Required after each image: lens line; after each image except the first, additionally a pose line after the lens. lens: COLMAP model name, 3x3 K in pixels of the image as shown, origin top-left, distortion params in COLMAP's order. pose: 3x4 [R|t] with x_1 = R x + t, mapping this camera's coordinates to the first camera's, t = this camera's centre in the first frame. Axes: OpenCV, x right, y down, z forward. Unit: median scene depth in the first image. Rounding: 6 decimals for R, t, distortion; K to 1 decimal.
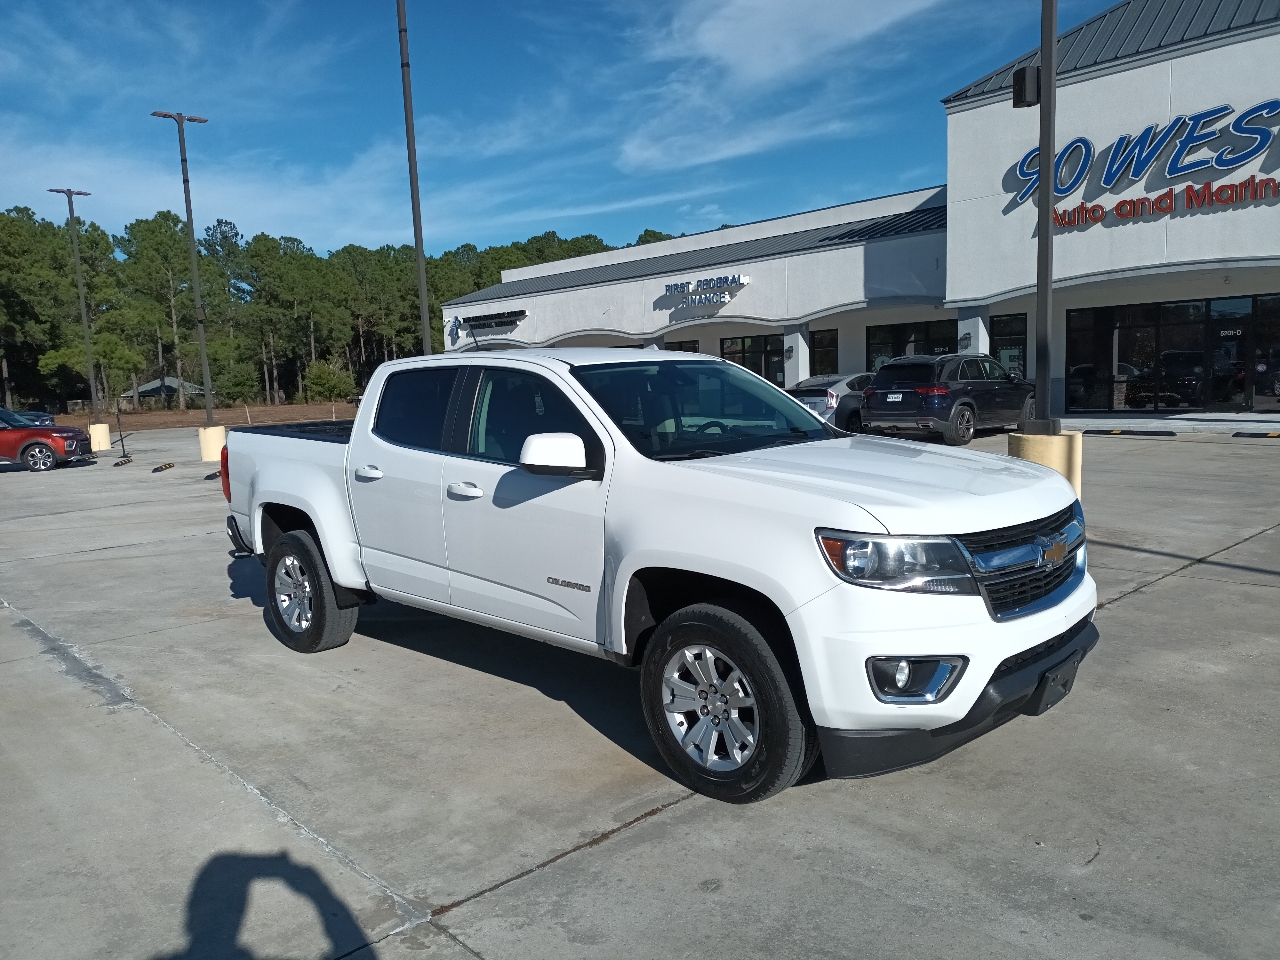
lens RADIAL K [[950.4, 0, 635.1], [0, 950.4, 482.1], [0, 0, 1]] dist [0.036532, -0.037888]
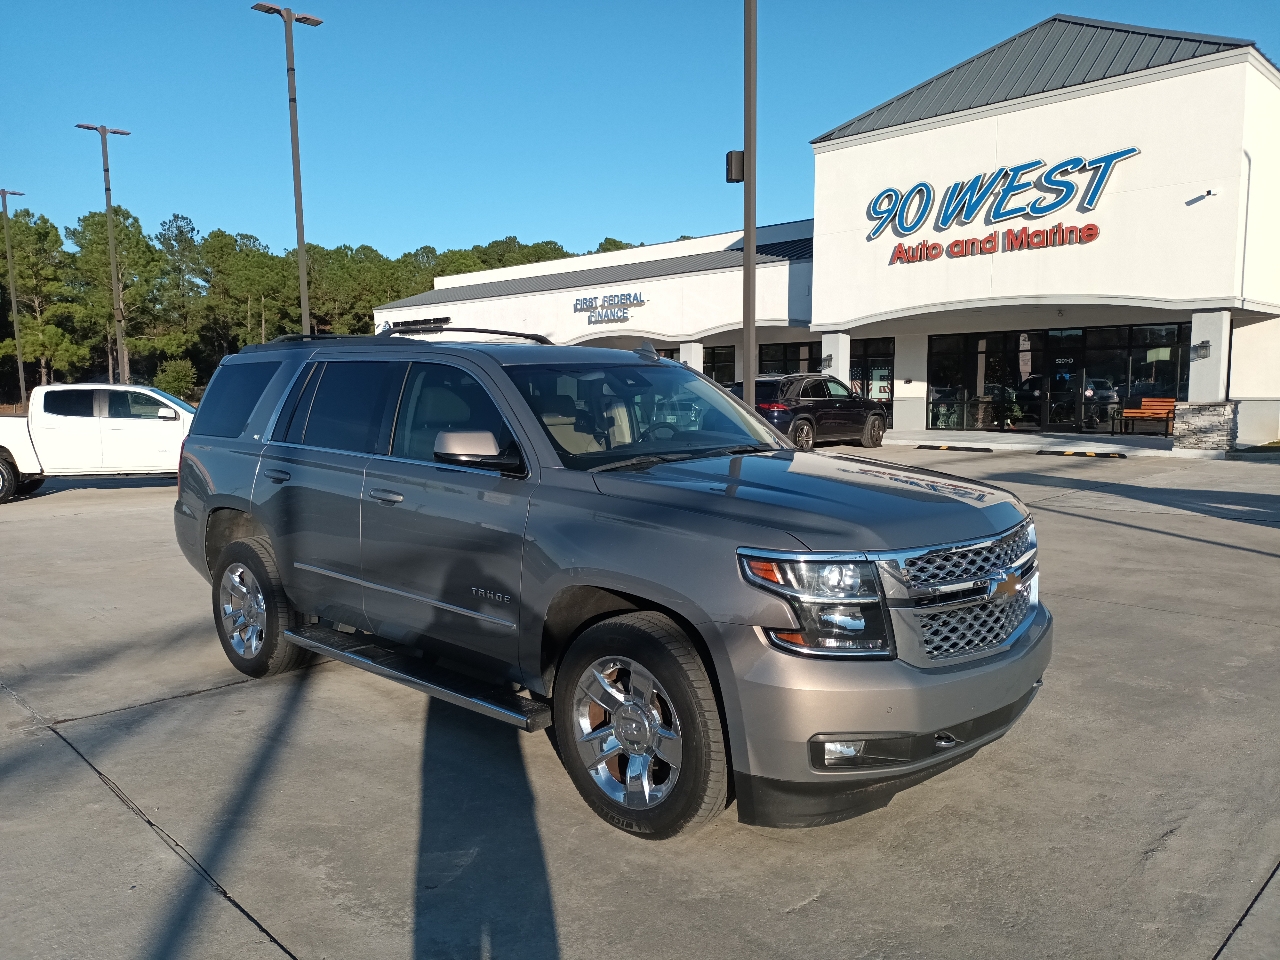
lens RADIAL K [[951.8, 0, 635.1], [0, 951.8, 481.0], [0, 0, 1]] dist [0.033223, -0.033647]
pose [[0.999097, 0.023969, 0.035080, 0.073599], [-0.023714, 0.999689, -0.007655, 0.002601], [-0.035252, 0.006816, 0.999355, -0.069973]]
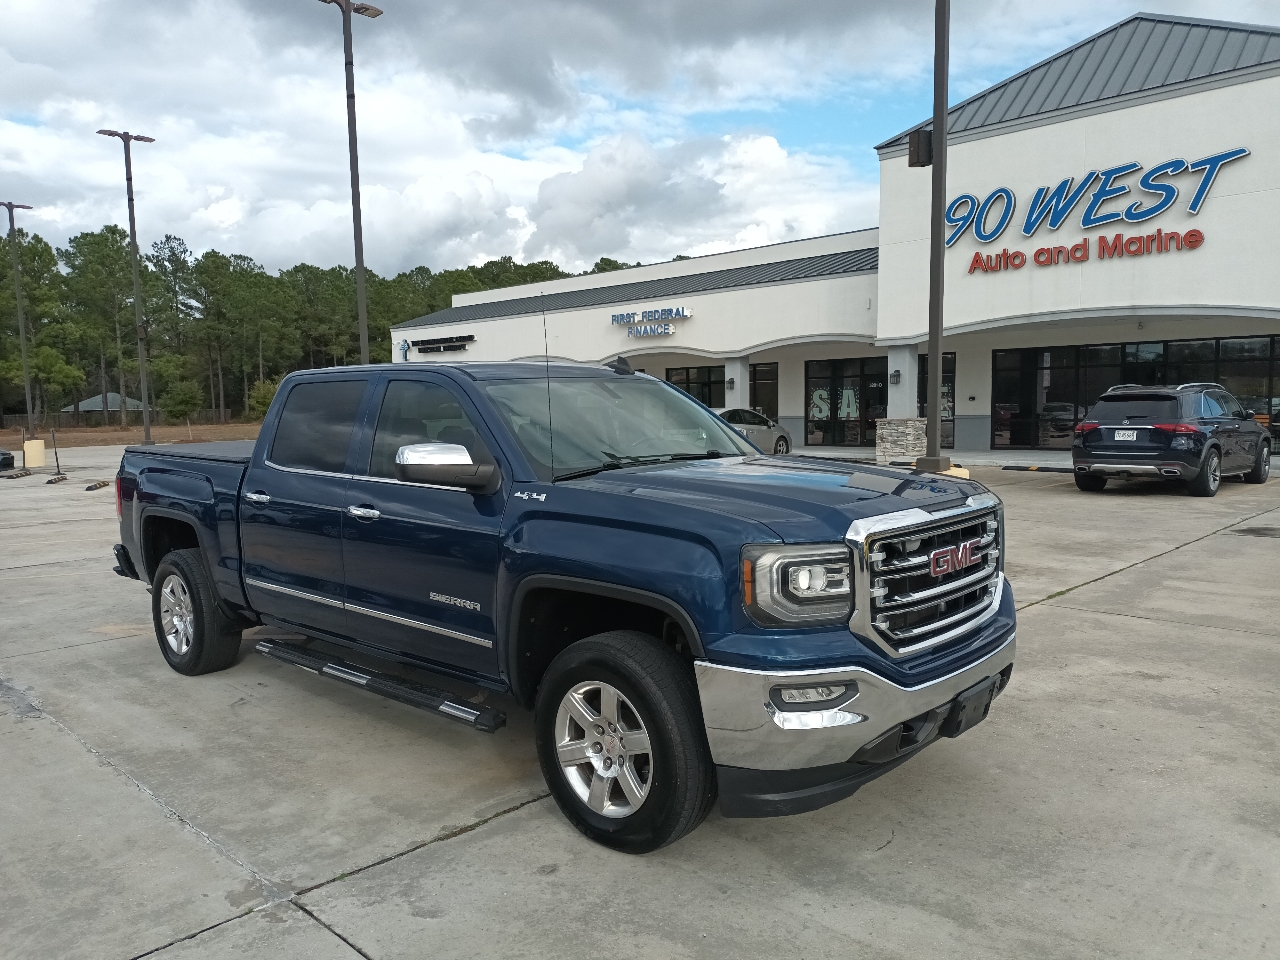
lens RADIAL K [[951.8, 0, 635.1], [0, 951.8, 481.0], [0, 0, 1]] dist [0.033223, -0.033647]
pose [[0.998676, 0.018138, 0.048135, 0.012731], [-0.016764, 0.999445, -0.028795, -0.000666], [-0.048631, 0.027950, 0.998426, -0.015729]]
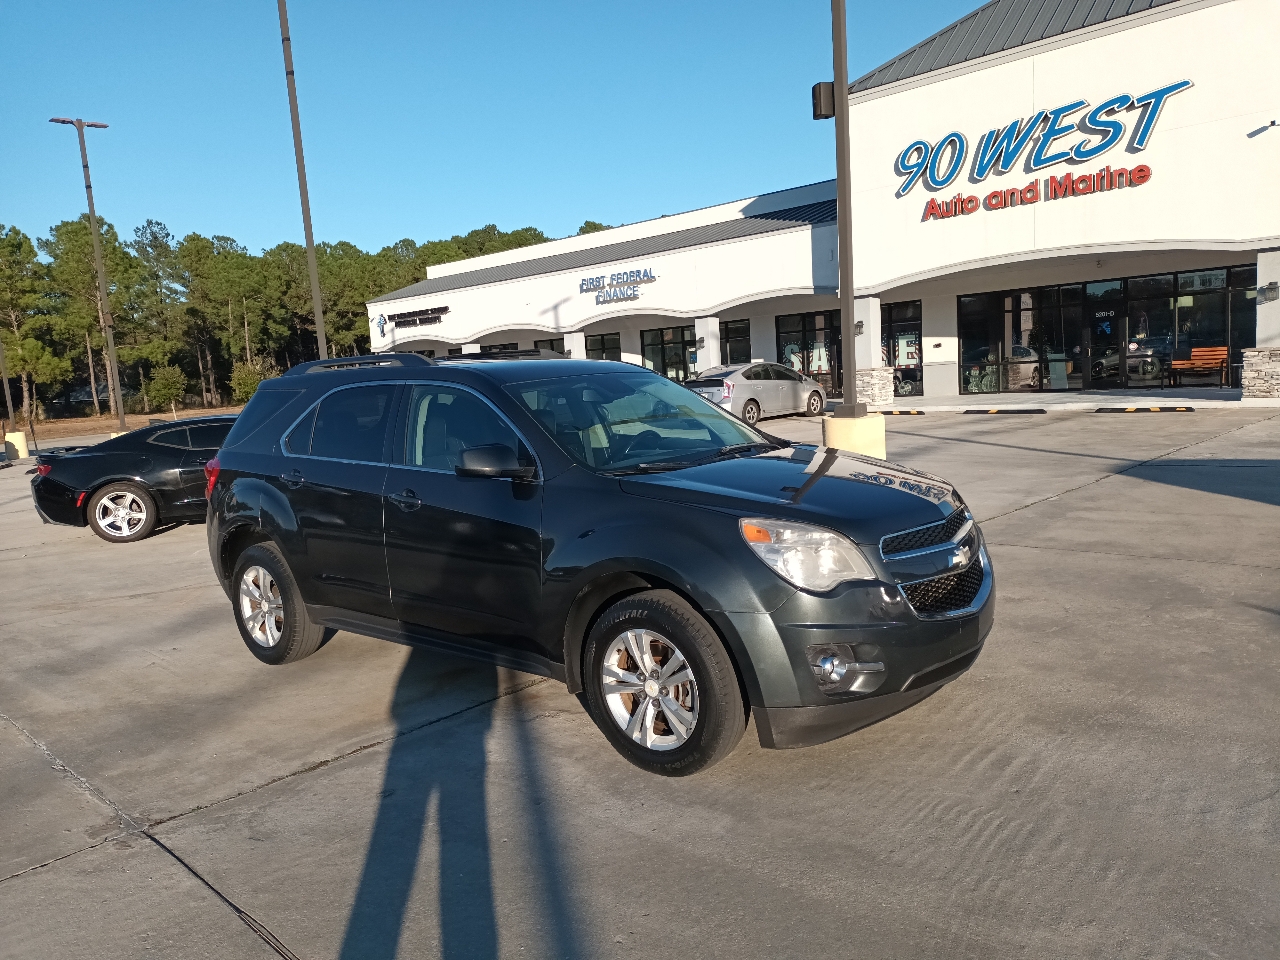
lens RADIAL K [[949.0, 0, 634.7], [0, 949.0, 481.0], [0, 0, 1]] dist [0.036977, -0.037738]
pose [[0.998367, -0.032740, 0.046807, 0.038137], [0.032324, 0.999431, 0.009623, 0.001644], [-0.047095, -0.008094, 0.998858, -0.026492]]
